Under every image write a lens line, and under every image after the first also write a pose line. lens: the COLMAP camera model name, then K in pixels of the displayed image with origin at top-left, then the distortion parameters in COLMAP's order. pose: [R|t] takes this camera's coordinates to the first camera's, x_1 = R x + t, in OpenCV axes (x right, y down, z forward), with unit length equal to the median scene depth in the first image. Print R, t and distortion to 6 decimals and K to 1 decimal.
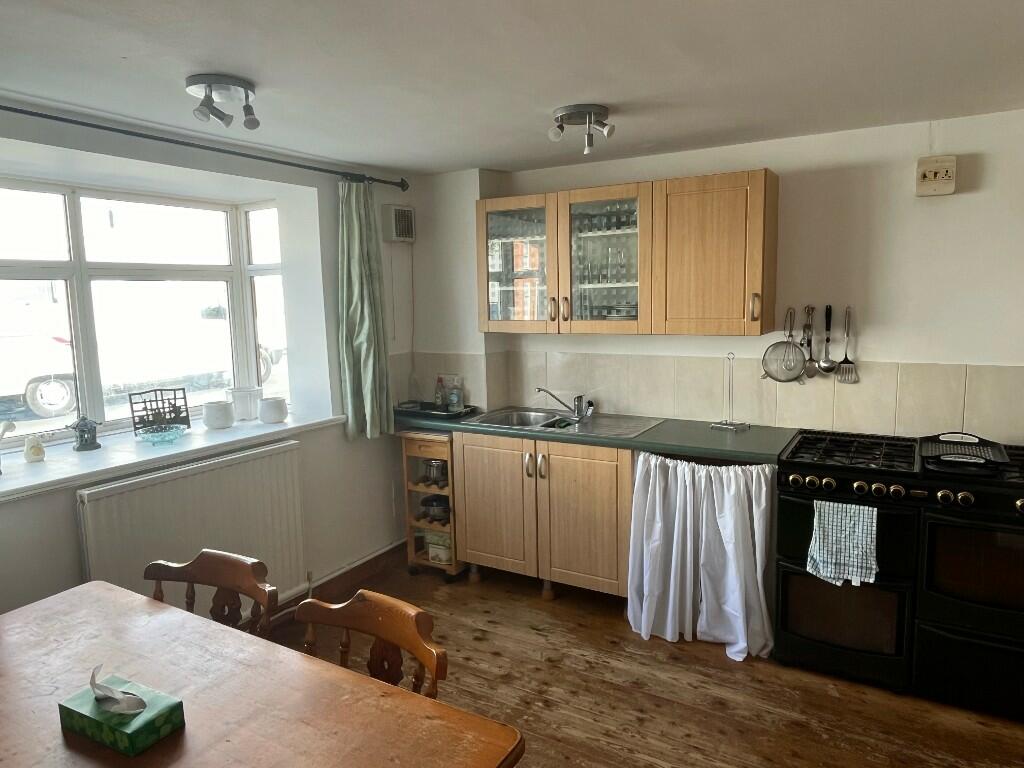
lens RADIAL K [[666.3, 0, 512.0], [0, 666.3, 384.0], [0, 0, 1]] dist [-0.044822, 0.000487]
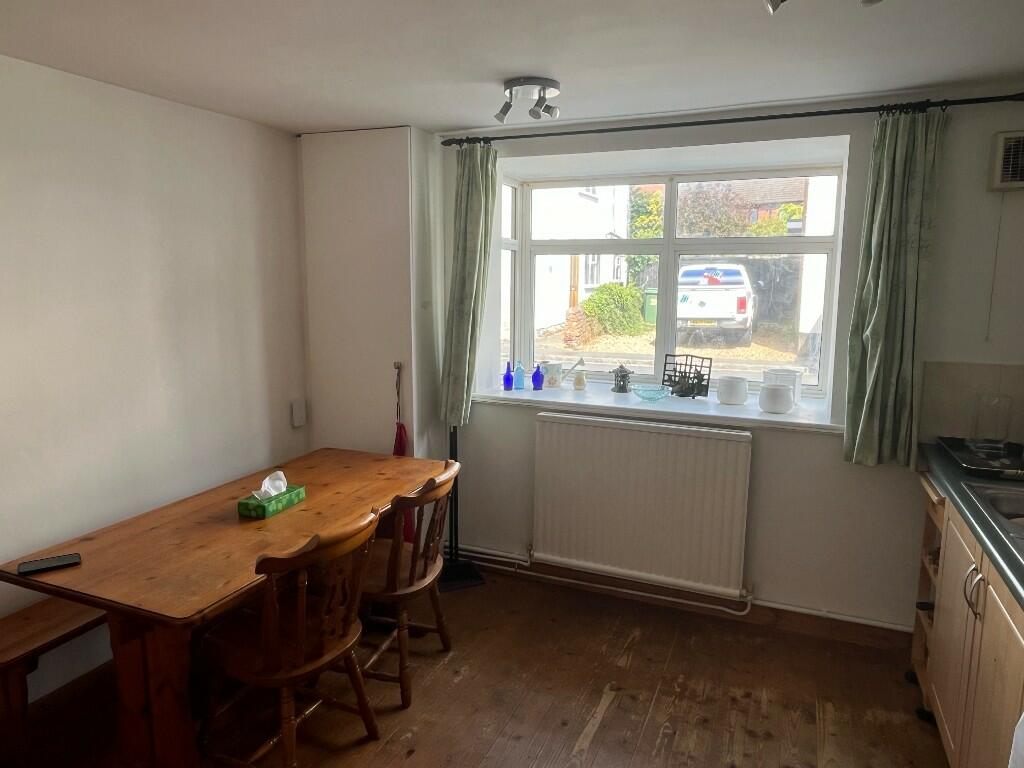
lens RADIAL K [[671.7, 0, 512.0], [0, 671.7, 384.0], [0, 0, 1]] dist [0.000985, 0.000193]
pose [[0.118432, 0.176346, -0.977178, 0.524720], [-0.144913, 0.976637, 0.158685, -0.079007], [0.982331, 0.122813, 0.141220, 0.556364]]
